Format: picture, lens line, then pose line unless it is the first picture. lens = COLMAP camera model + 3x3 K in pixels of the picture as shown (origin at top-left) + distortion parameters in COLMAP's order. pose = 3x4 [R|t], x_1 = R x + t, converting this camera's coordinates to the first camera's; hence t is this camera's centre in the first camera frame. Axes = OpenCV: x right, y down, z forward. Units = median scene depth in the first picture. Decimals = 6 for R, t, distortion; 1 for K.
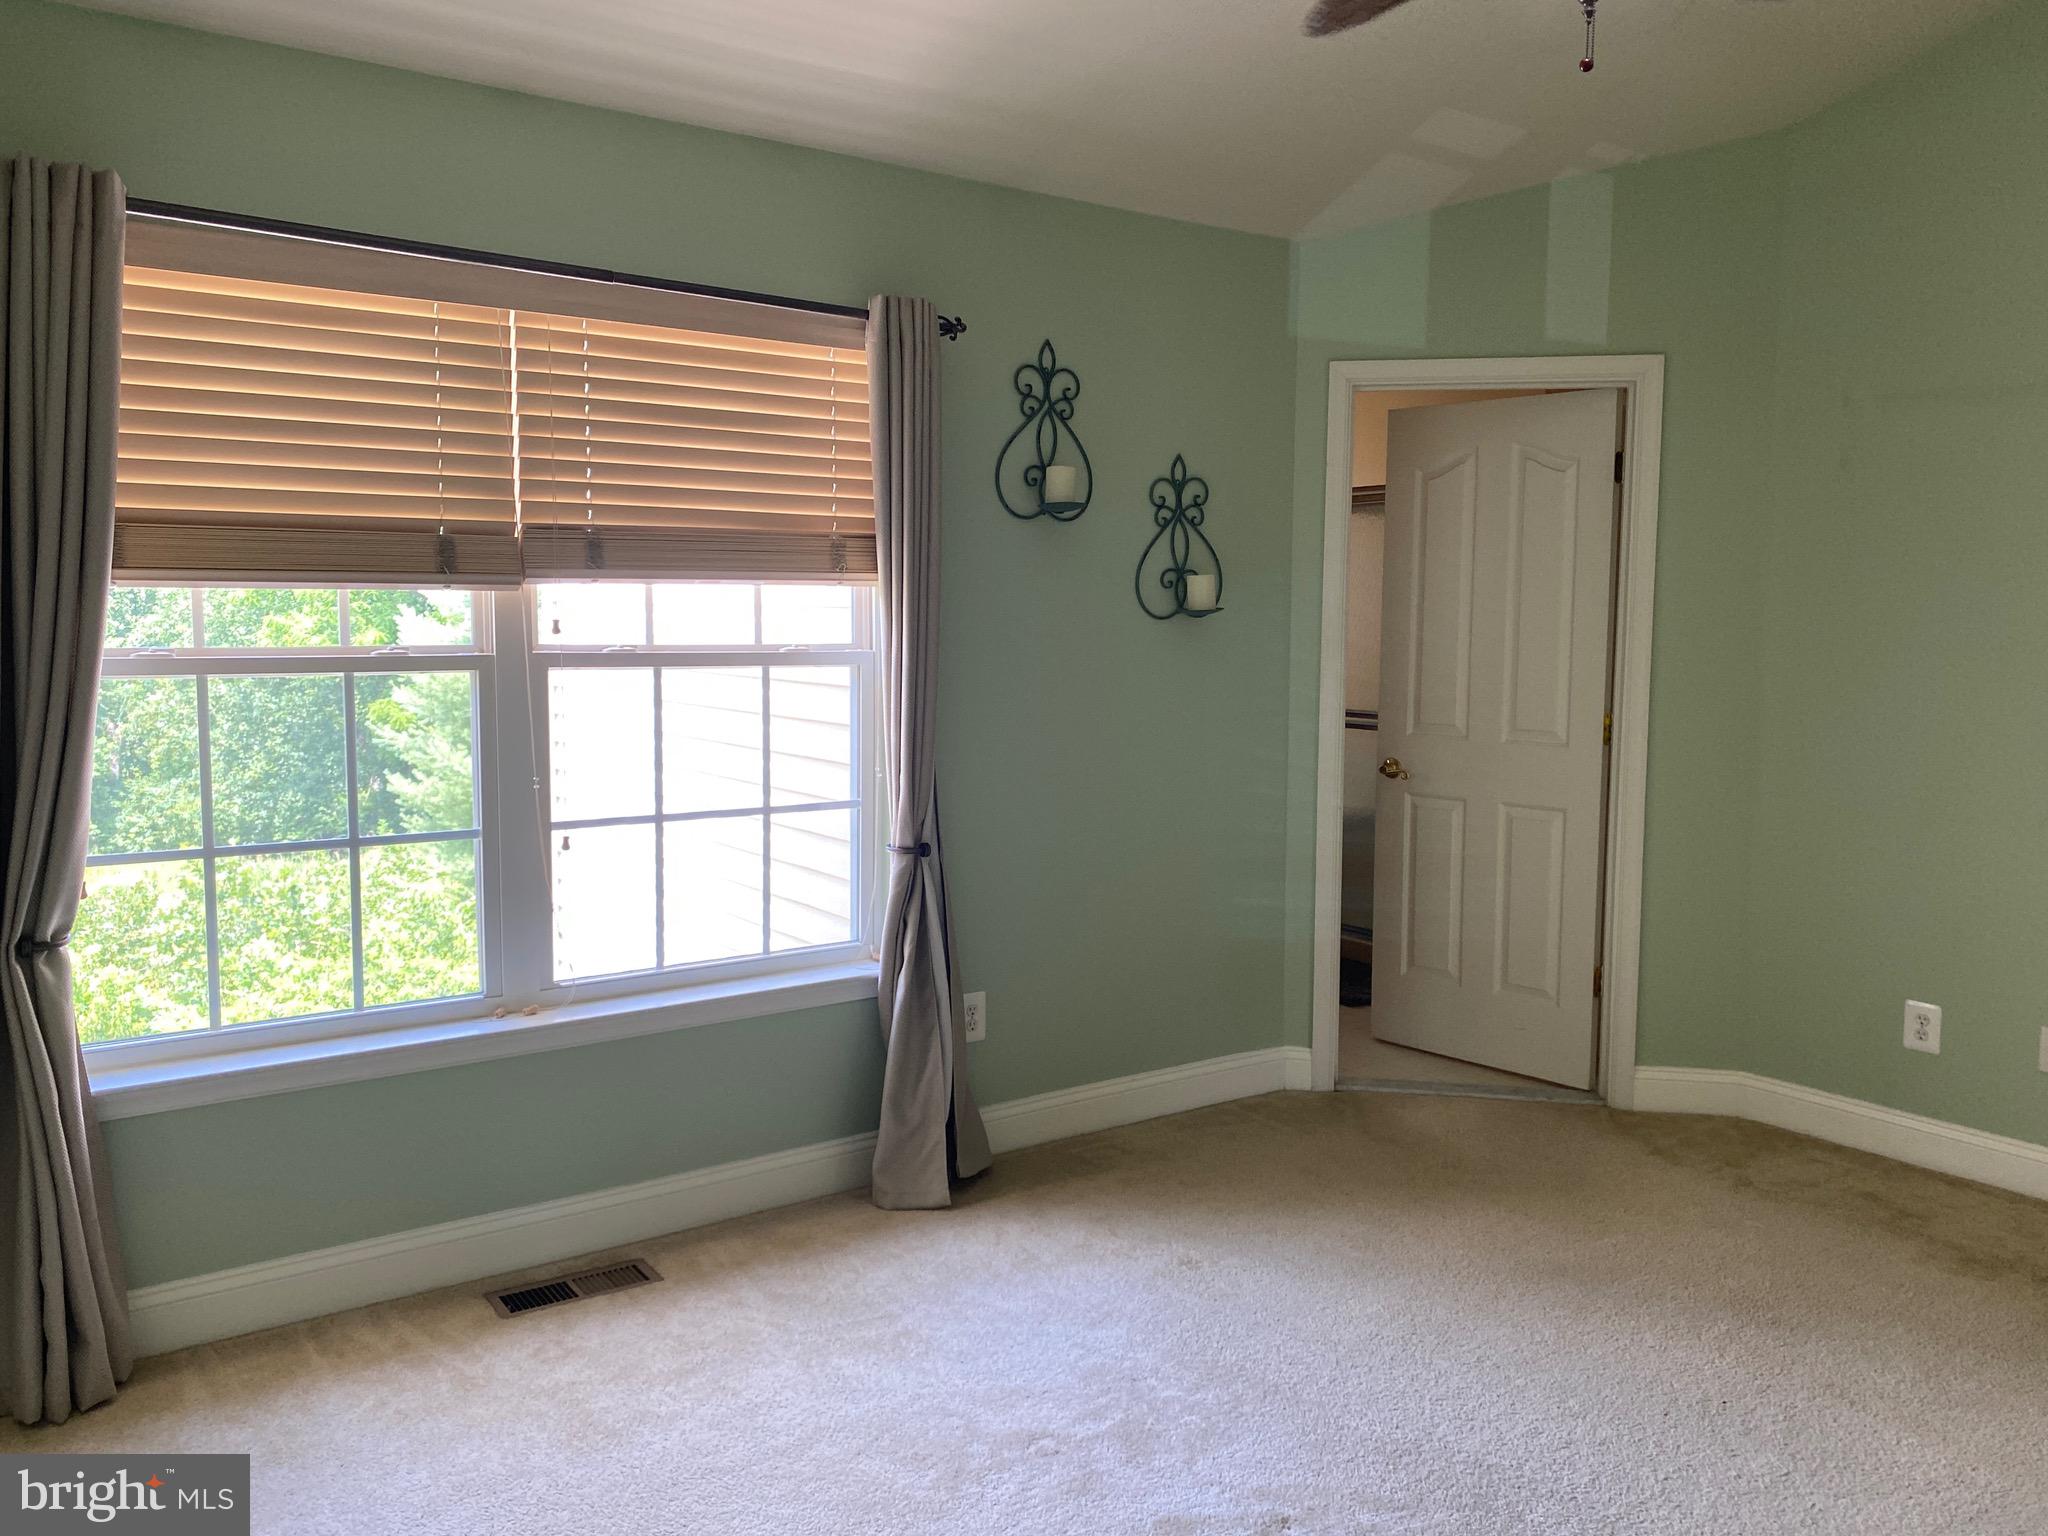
lens RADIAL K [[1557.7, 0, 1013.1], [0, 1557.7, 778.9], [0, 0, 1]] dist [0.044699, -0.076031]
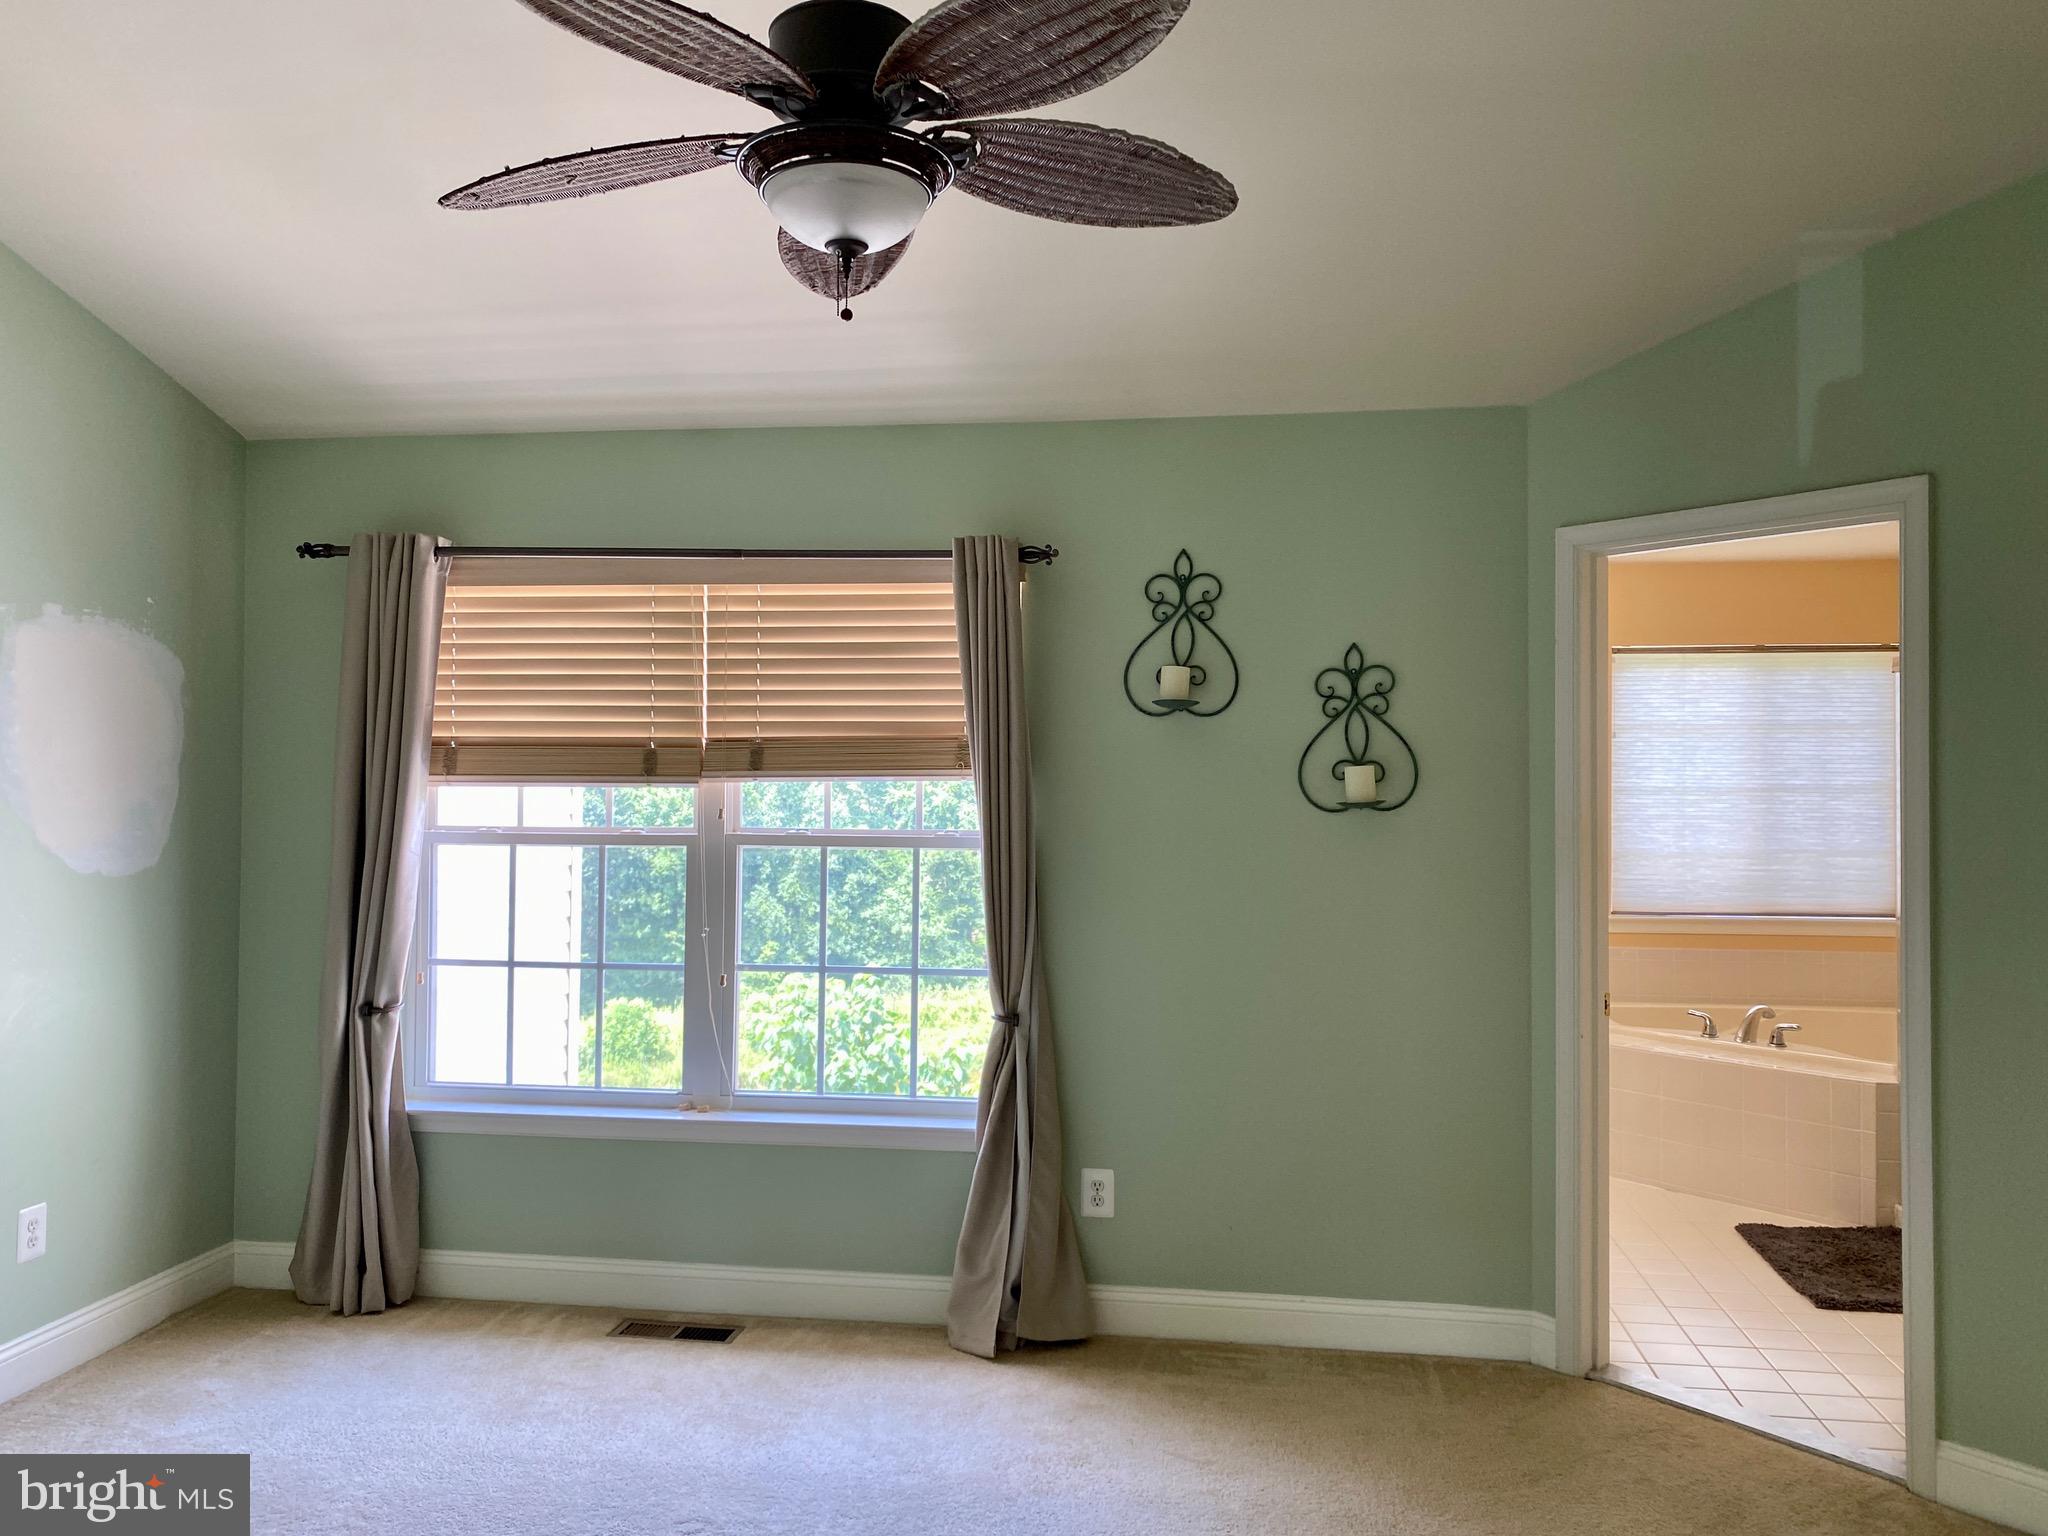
lens RADIAL K [[1612.9, 0, 1029.0], [0, 1612.9, 760.4], [0, 0, 1]] dist [0.016424, -0.011736]
pose [[0.722499, -0.011912, -0.691269, 0.791587], [-0.075472, 0.992517, -0.095985, -0.029799], [0.687240, 0.121521, 0.716194, 0.186650]]
